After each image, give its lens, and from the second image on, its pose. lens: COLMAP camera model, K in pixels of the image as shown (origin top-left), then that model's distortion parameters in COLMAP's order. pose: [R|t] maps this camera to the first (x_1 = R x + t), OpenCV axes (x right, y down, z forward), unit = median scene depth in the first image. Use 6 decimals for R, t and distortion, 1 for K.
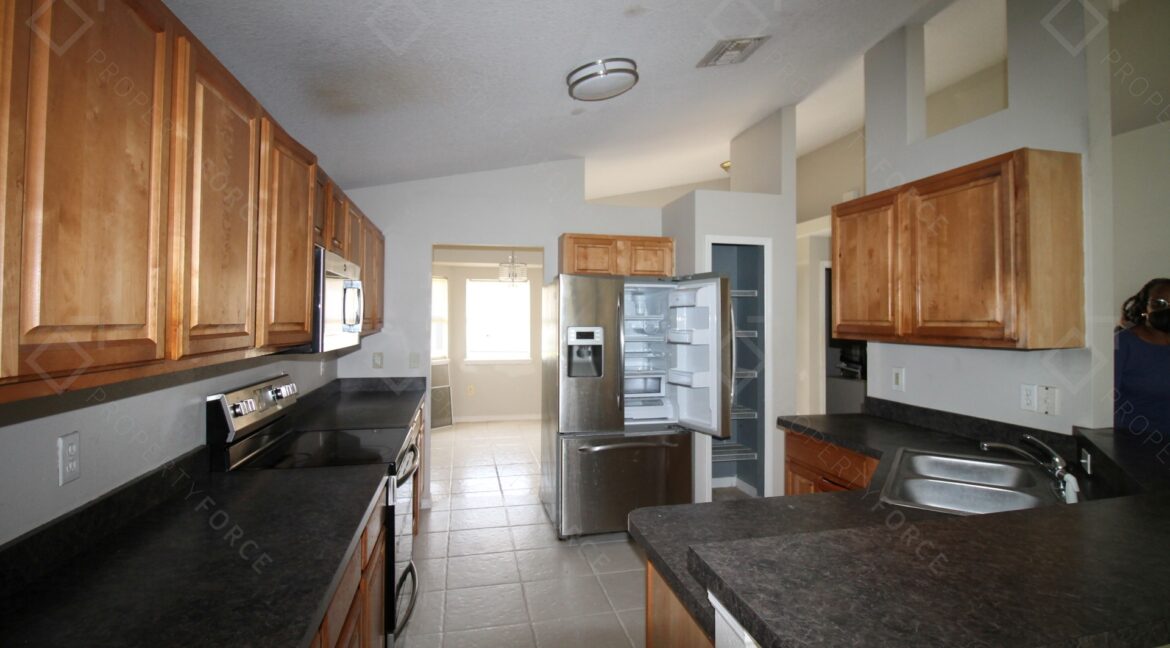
lens RADIAL K [[546.8, 0, 592.1], [0, 546.8, 310.9], [0, 0, 1]] dist [0.000889, -0.015862]
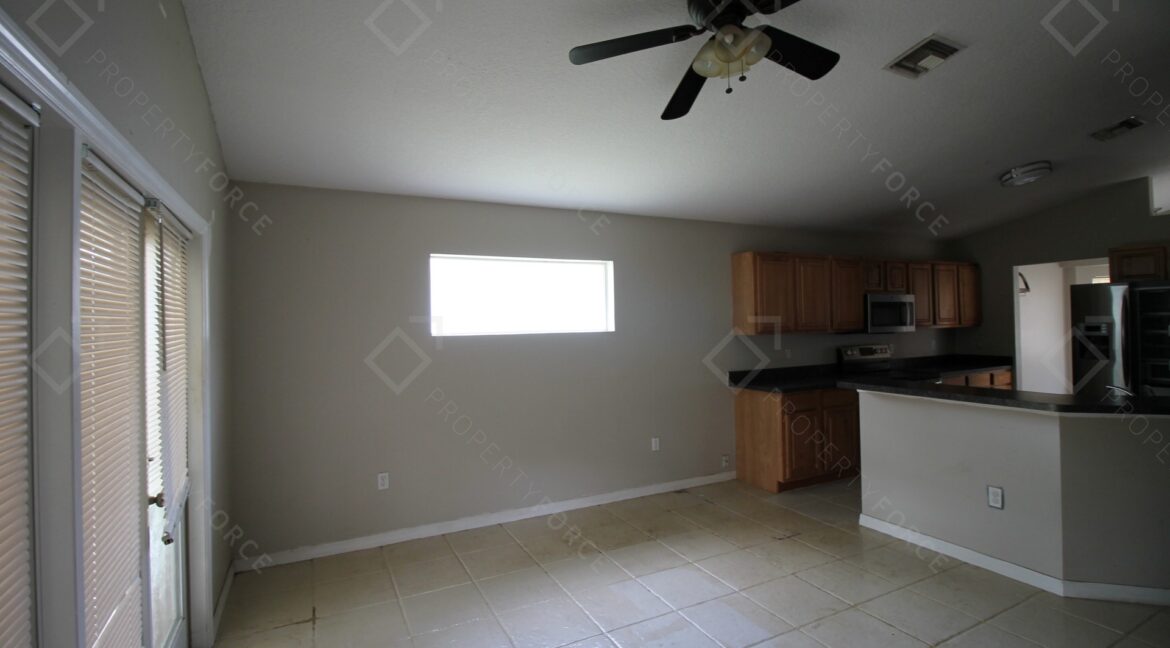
lens RADIAL K [[546.8, 0, 592.1], [0, 546.8, 310.9], [0, 0, 1]] dist [0.000889, -0.015862]
pose [[0.249156, -0.024544, -0.968152, 1.447860], [0.031688, 0.999350, -0.017180, -0.022663], [0.967945, -0.026398, 0.249772, -0.798326]]
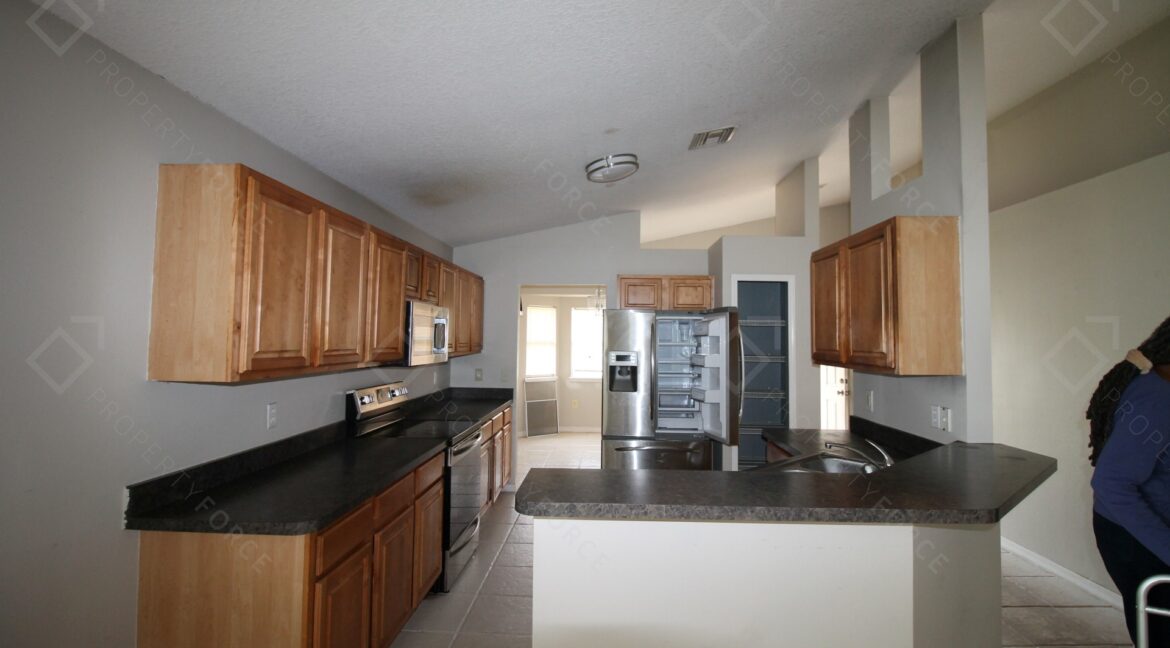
lens RADIAL K [[546.8, 0, 592.1], [0, 546.8, 310.9], [0, 0, 1]] dist [0.000889, -0.015862]
pose [[0.965039, -0.005677, -0.262043, 0.366238], [-0.004646, 0.999238, -0.038758, -0.021478], [0.262064, 0.038621, 0.964278, -0.339330]]
